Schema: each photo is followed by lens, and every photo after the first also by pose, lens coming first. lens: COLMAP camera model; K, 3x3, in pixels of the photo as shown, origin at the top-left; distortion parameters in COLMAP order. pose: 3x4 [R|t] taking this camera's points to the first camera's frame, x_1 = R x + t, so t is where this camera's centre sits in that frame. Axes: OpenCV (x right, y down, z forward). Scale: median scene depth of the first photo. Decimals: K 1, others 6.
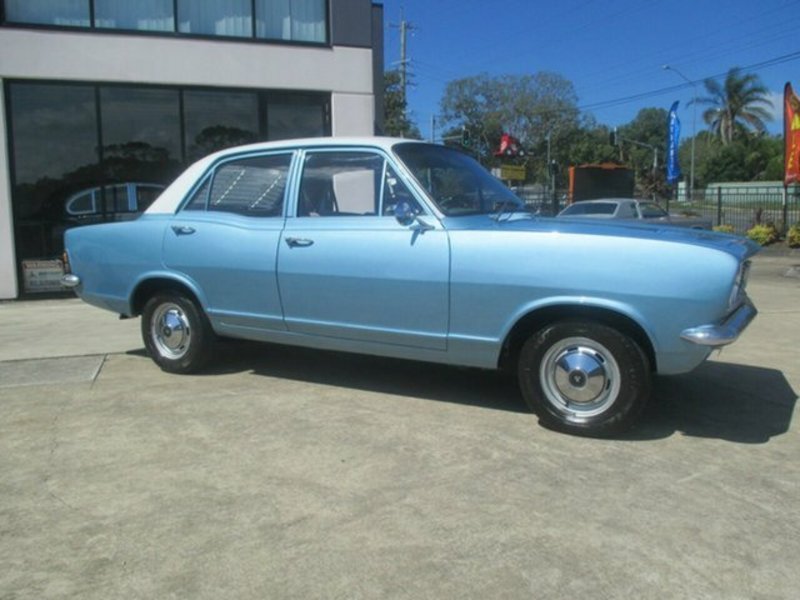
lens RADIAL K [[665.3, 0, 402.9], [0, 665.3, 299.6], [0, 0, 1]] dist [-0.035191, -0.000568]
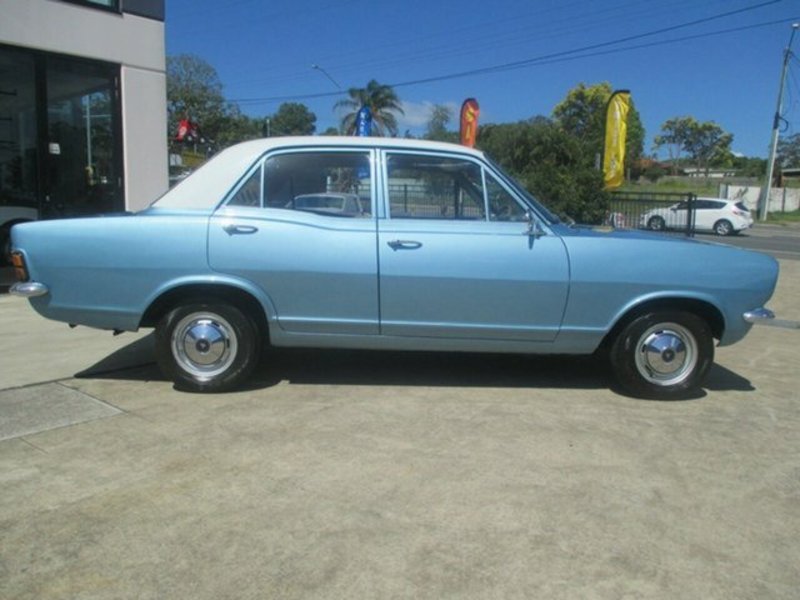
lens RADIAL K [[665.3, 0, 405.0], [0, 665.3, 305.5], [0, 0, 1]] dist [-0.035191, -0.000568]
pose [[0.861870, -0.045201, 0.505111, -0.647949], [0.032441, 0.998894, 0.034035, -0.028484], [-0.506091, -0.012947, 0.862383, 0.135765]]
